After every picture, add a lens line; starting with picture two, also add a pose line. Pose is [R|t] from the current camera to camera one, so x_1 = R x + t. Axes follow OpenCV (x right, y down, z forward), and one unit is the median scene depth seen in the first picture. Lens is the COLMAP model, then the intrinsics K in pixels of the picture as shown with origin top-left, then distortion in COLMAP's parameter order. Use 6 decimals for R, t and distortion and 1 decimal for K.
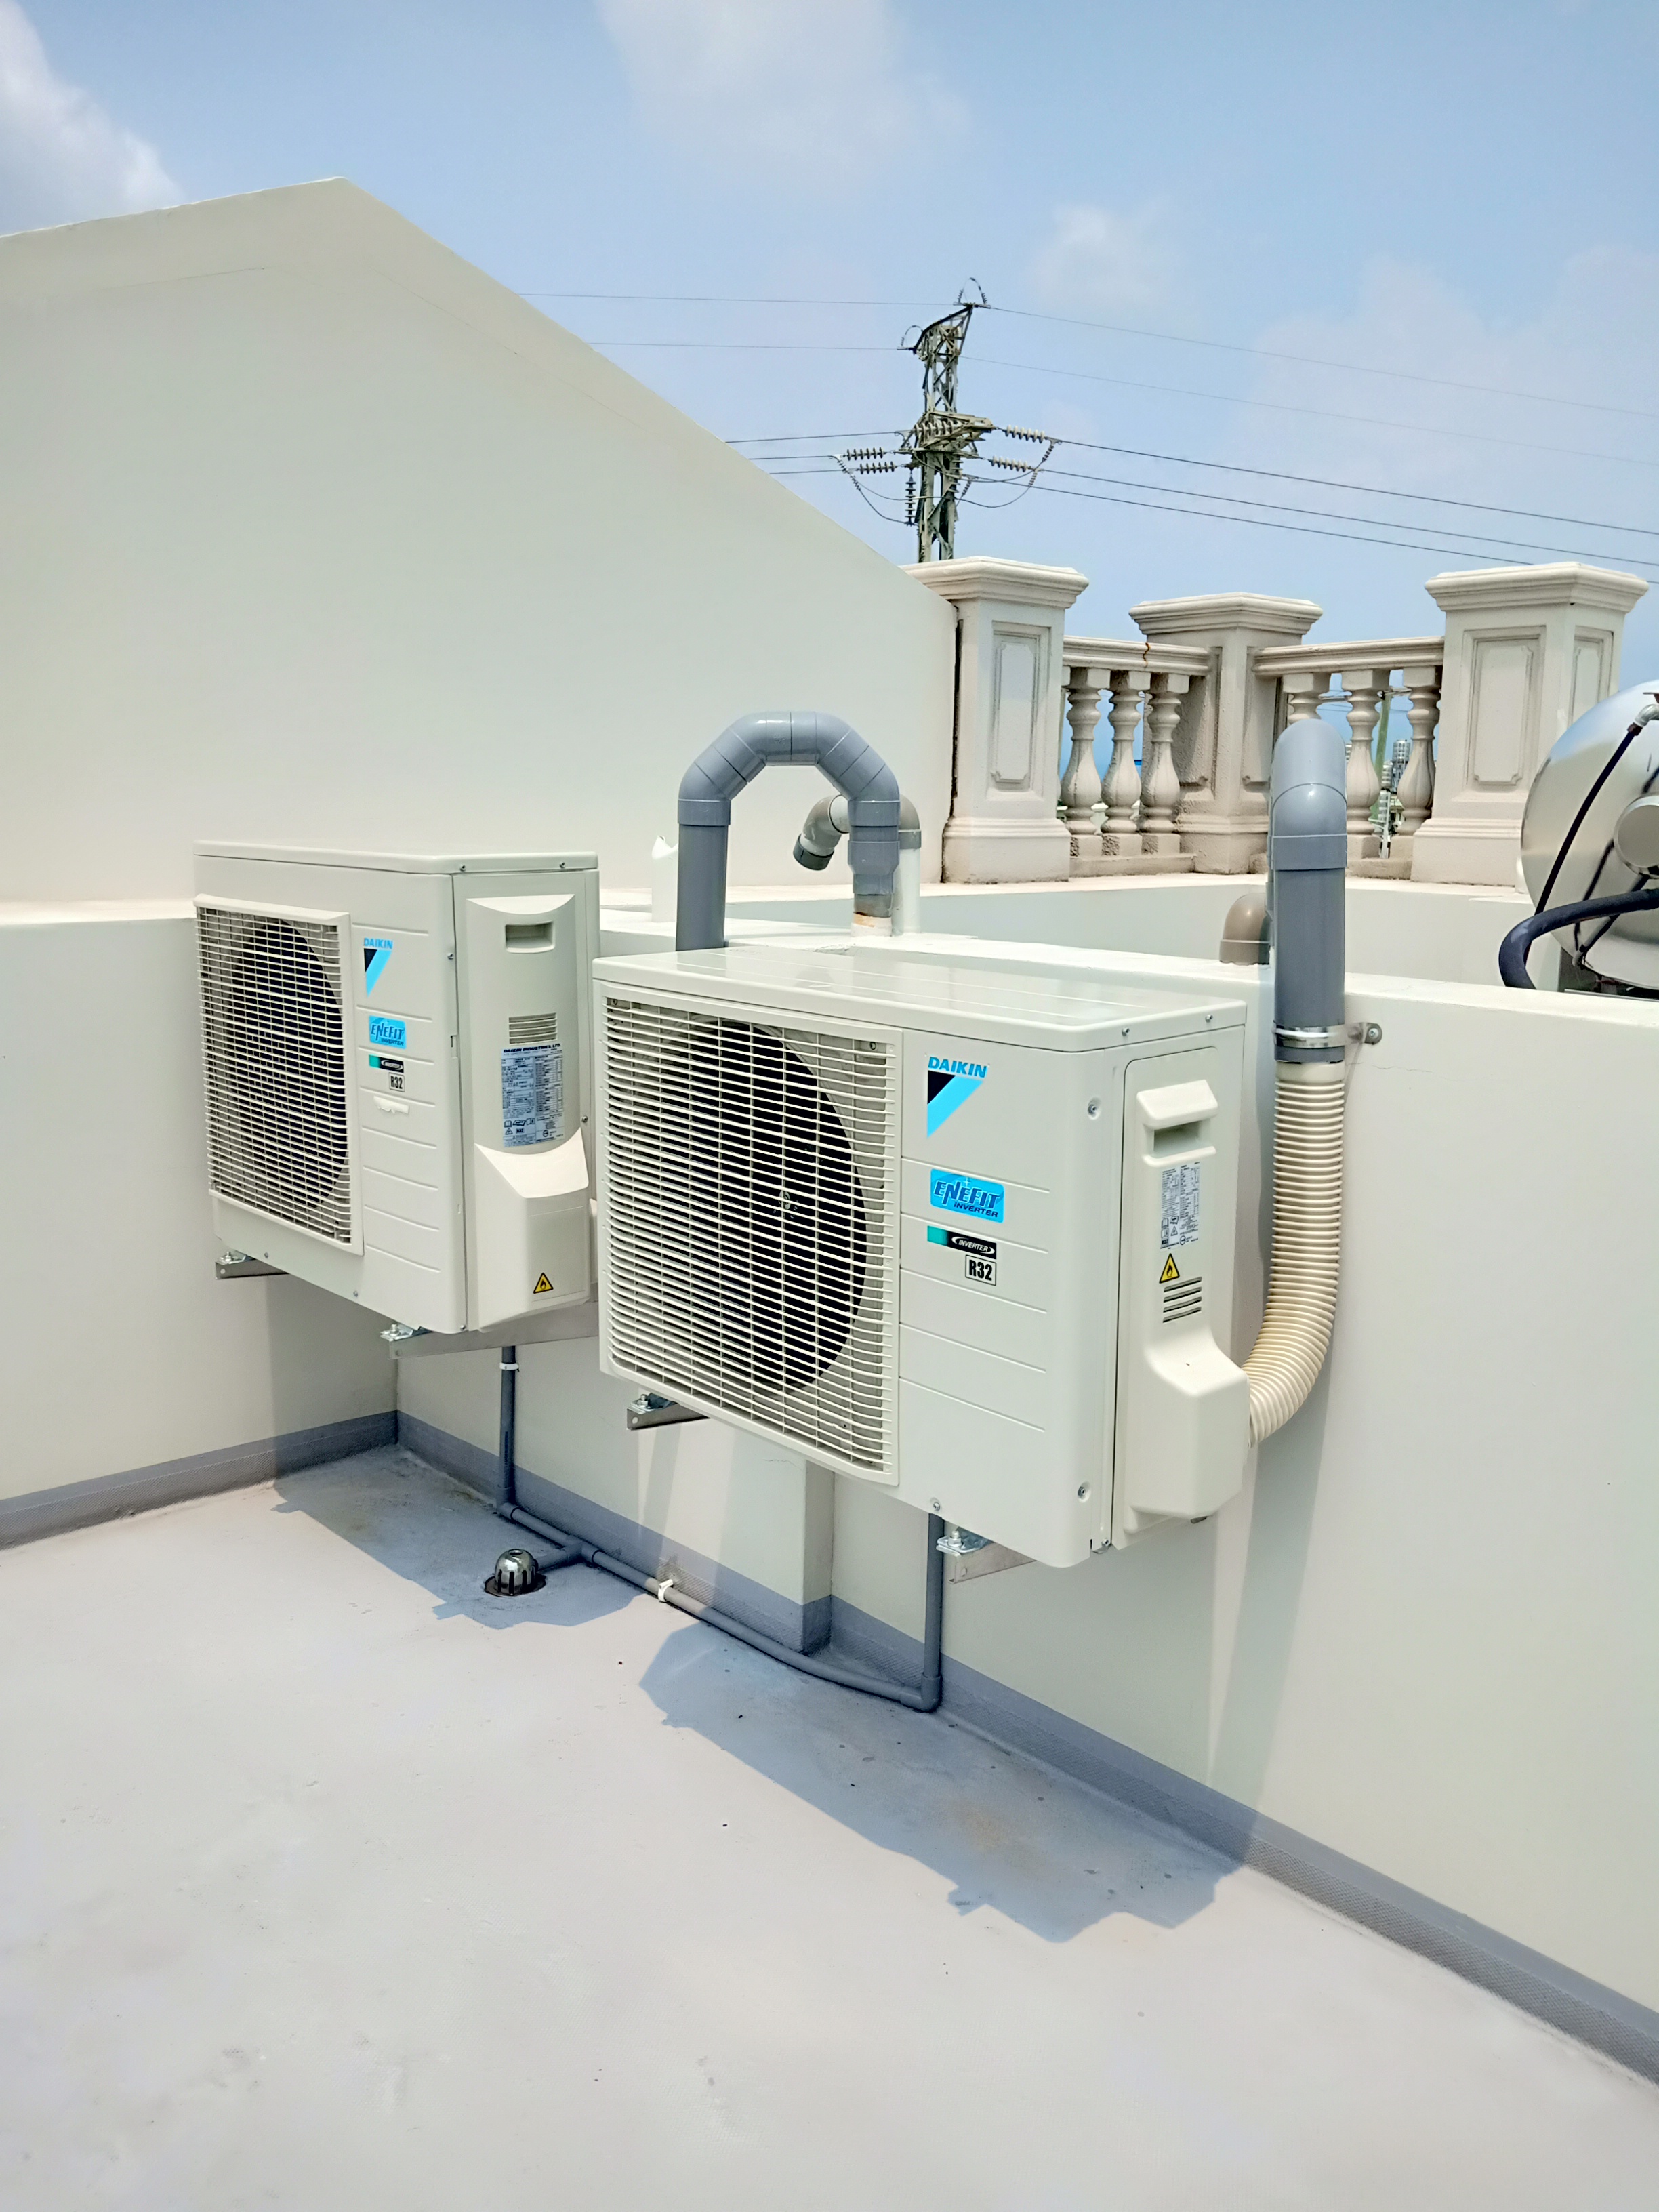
lens RADIAL K [[1746.1, 0, 802.5], [0, 1746.1, 1100.3], [0, 0, 1]] dist [0.048786, -0.124153]
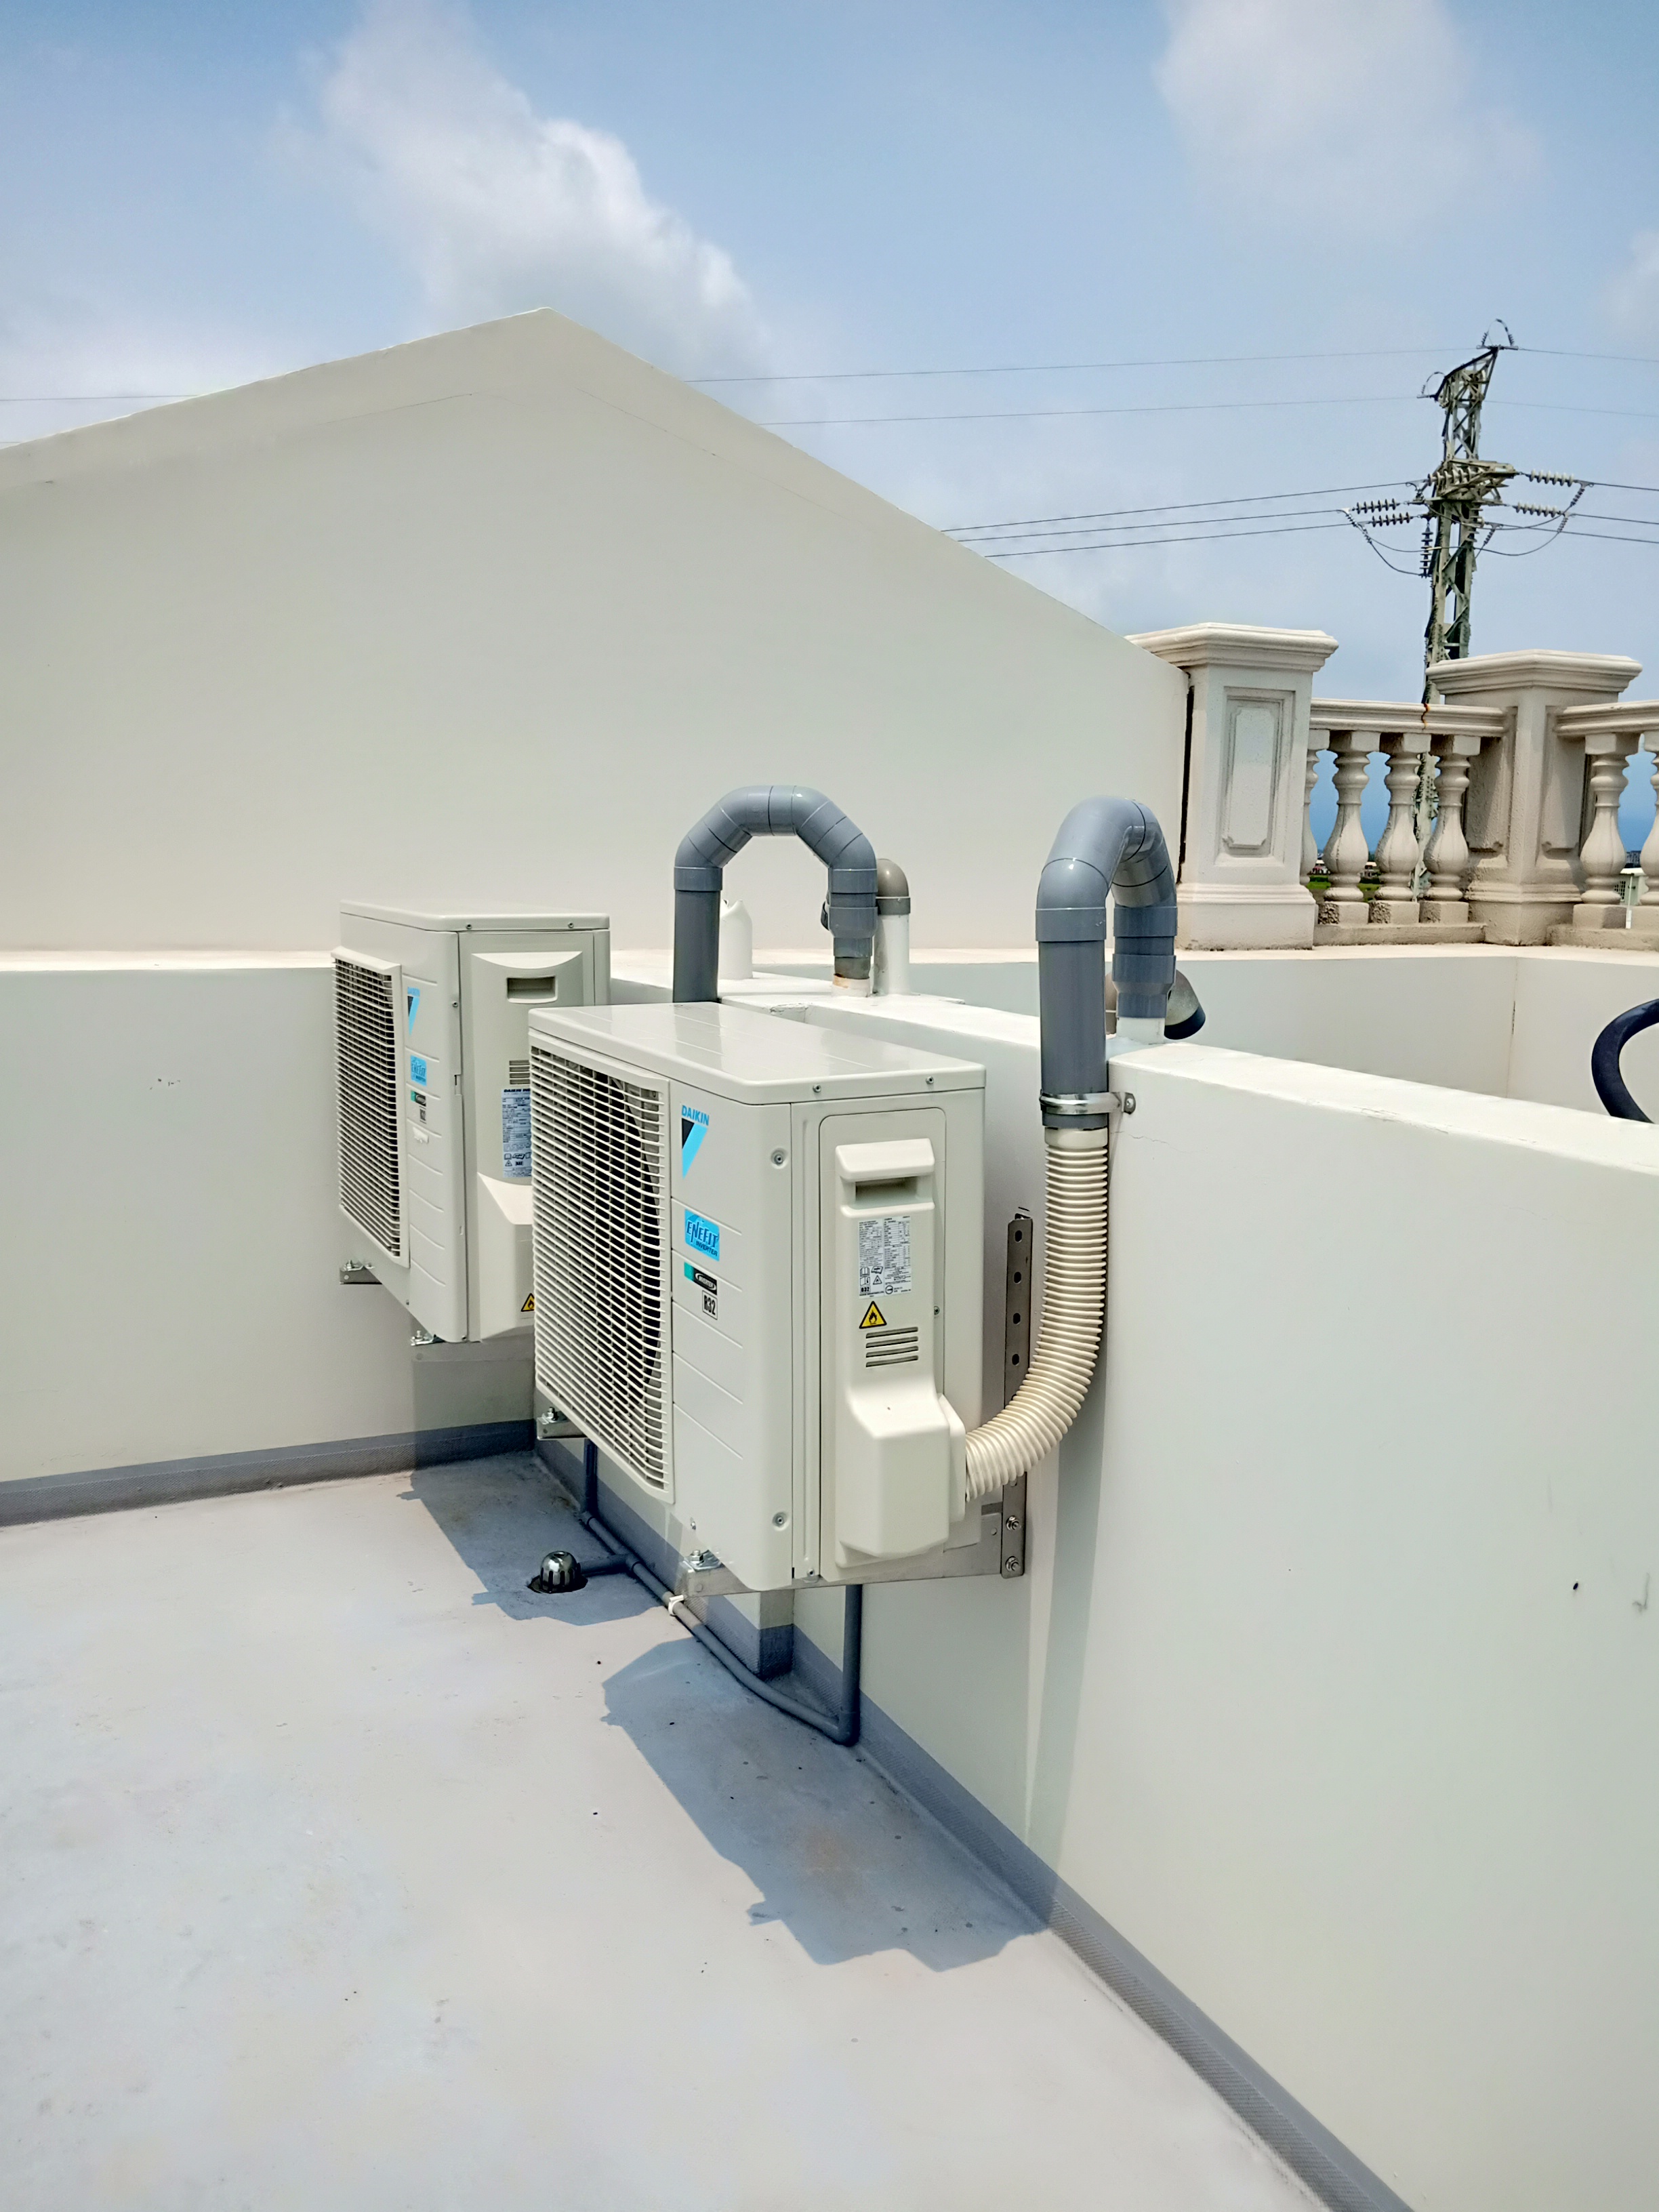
lens RADIAL K [[1746.1, 0, 802.5], [0, 1746.1, 1100.3], [0, 0, 1]] dist [0.048786, -0.124153]
pose [[0.960999, 0.042079, -0.273332, 0.269096], [-0.051385, 0.998315, -0.026973, -0.001566], [0.271736, 0.039967, 0.961541, -0.015694]]
